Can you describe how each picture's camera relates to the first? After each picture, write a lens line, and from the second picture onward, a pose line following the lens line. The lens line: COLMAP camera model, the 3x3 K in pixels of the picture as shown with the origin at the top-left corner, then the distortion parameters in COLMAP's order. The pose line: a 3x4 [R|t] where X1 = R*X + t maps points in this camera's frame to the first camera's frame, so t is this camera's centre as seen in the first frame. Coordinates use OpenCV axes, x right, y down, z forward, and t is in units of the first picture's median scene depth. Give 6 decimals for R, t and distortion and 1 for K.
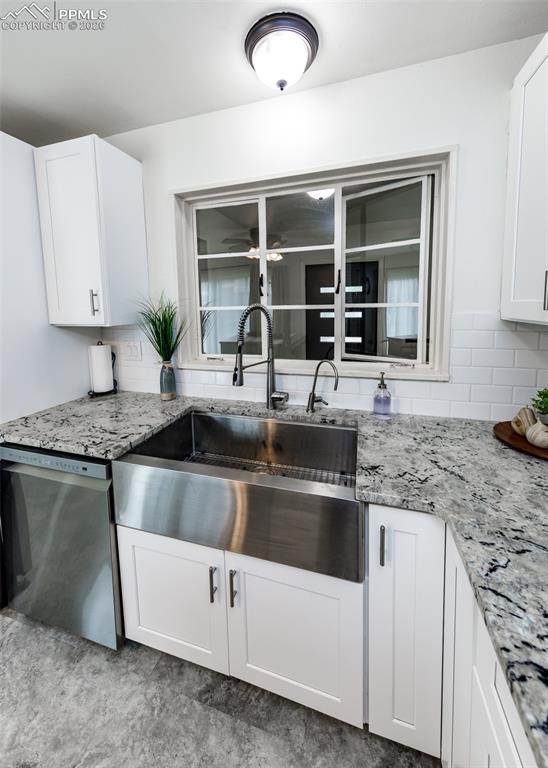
lens RADIAL K [[297.4, 0, 270.8], [0, 297.4, 329.5], [0, 0, 1]] dist [0.000157, -0.000458]
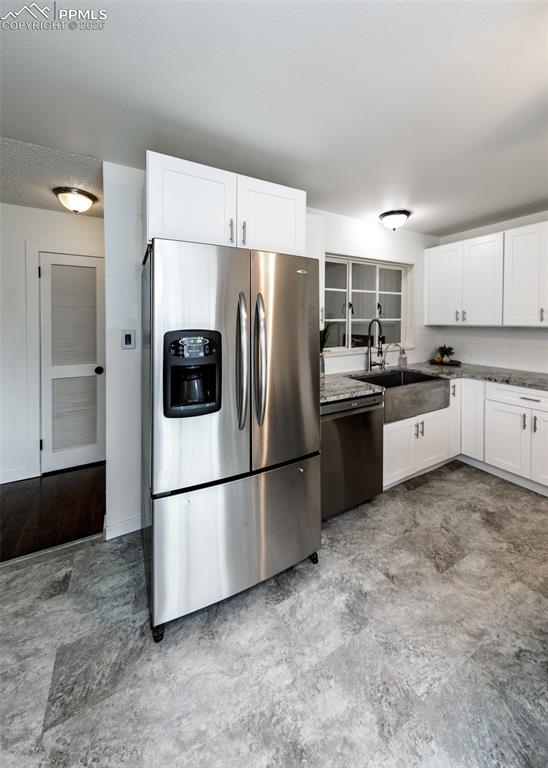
lens RADIAL K [[297.4, 0, 293.5], [0, 297.4, 322.4], [0, 0, 1]] dist [0.000157, -0.000458]
pose [[0.661936, 0.007611, 0.749522, -1.895641], [0.048465, 0.997421, -0.052931, 0.025237], [-0.747992, 0.071363, 0.659860, 0.050535]]
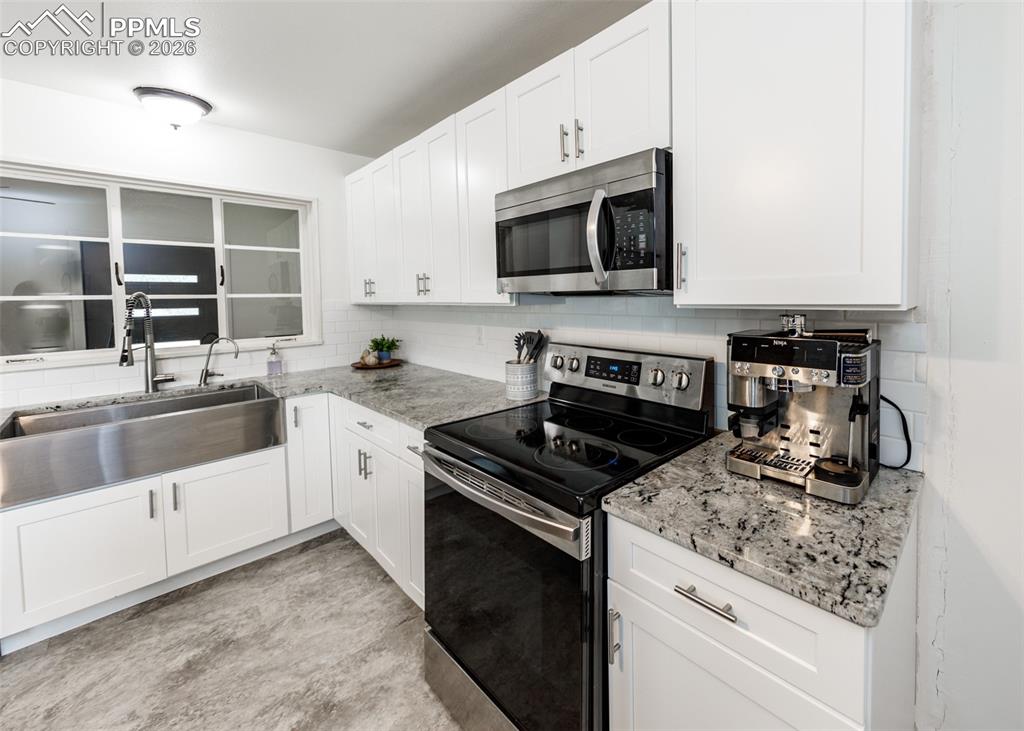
lens RADIAL K [[413.9, 0, 600.9], [0, 413.9, 313.4], [0, 0, 1]] dist [0.005098, -0.001155]
pose [[0.403483, -0.023118, 0.914695, -0.729574], [0.078740, 0.996850, -0.009539, 0.131911], [-0.911593, 0.075872, 0.404032, -1.116013]]
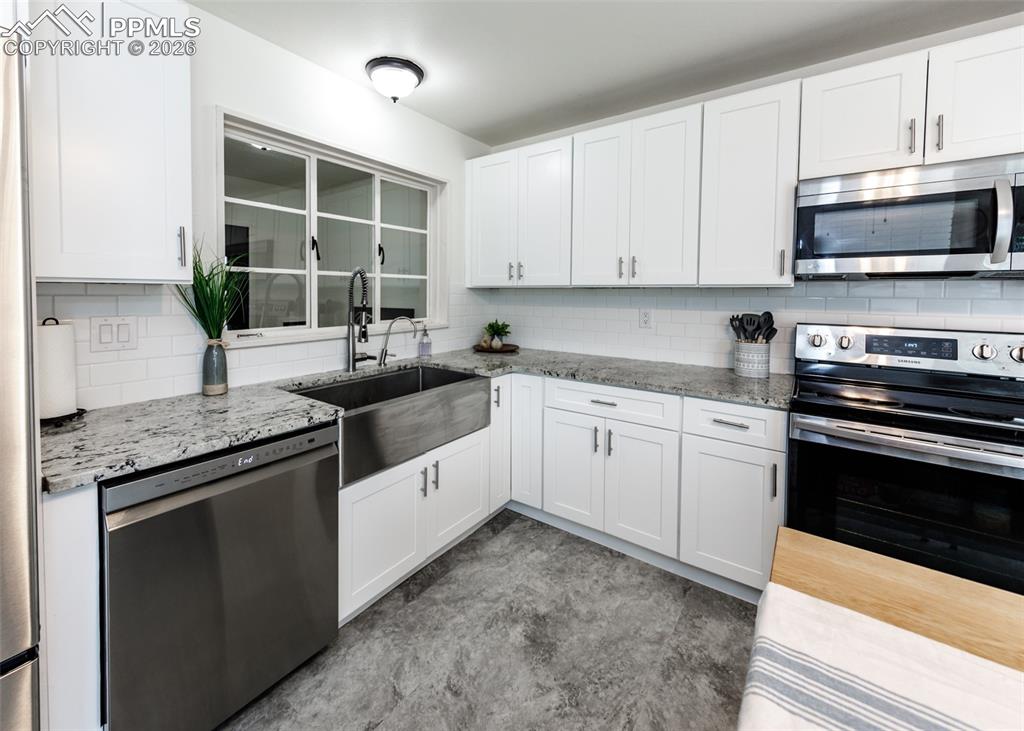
lens RADIAL K [[413.9, 0, 500.4], [0, 413.9, 306.3], [0, 0, 1]] dist [0.005098, -0.001155]
pose [[0.322116, -0.010205, 0.946645, -1.228910], [0.063728, 0.997907, -0.010928, 0.094901], [-0.944553, 0.063848, 0.322092, 0.045428]]
